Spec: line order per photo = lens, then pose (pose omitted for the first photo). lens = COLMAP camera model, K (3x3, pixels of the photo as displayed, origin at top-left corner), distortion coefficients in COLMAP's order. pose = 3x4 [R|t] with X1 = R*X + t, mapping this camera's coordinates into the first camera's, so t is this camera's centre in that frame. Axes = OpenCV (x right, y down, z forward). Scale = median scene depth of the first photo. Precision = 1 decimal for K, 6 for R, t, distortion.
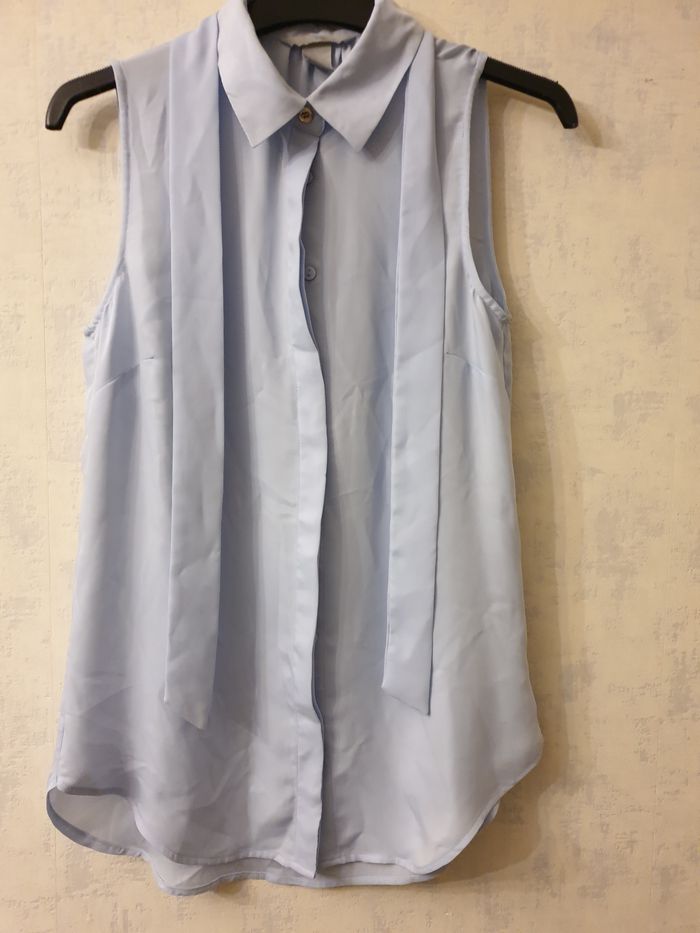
lens RADIAL K [[702.5, 0, 342.1], [0, 702.5, 473.4], [0, 0, 1]] dist [0.040184, 0.009264]
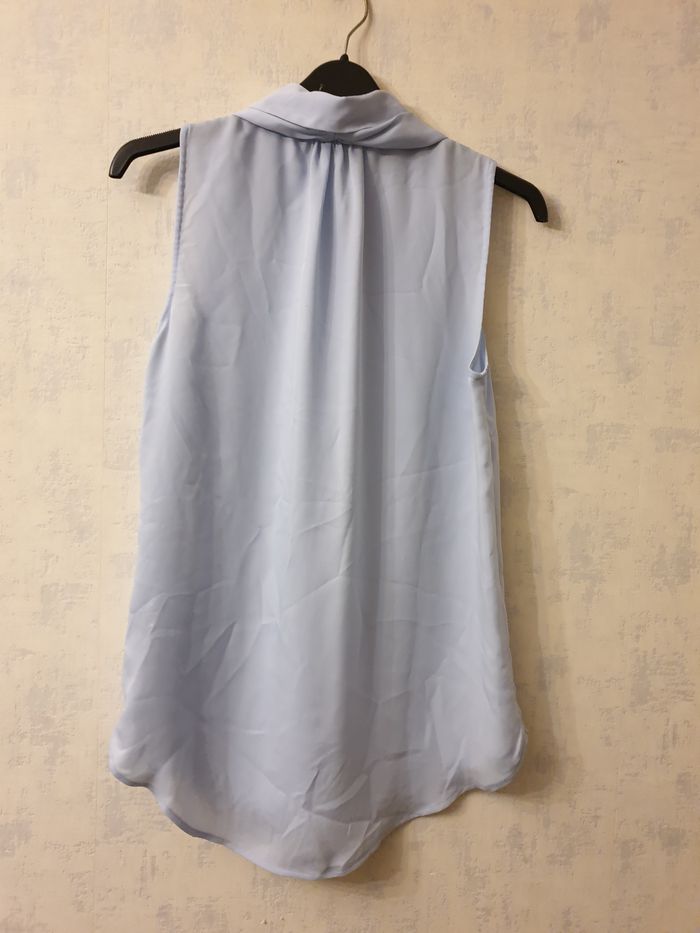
lens RADIAL K [[702.5, 0, 358.1], [0, 702.5, 463.2], [0, 0, 1]] dist [0.040184, 0.009264]
pose [[0.999261, 0.028424, -0.025873, 0.040157], [-0.029220, 0.999095, -0.030917, -0.002483], [0.024971, 0.031650, 0.999187, -0.166640]]
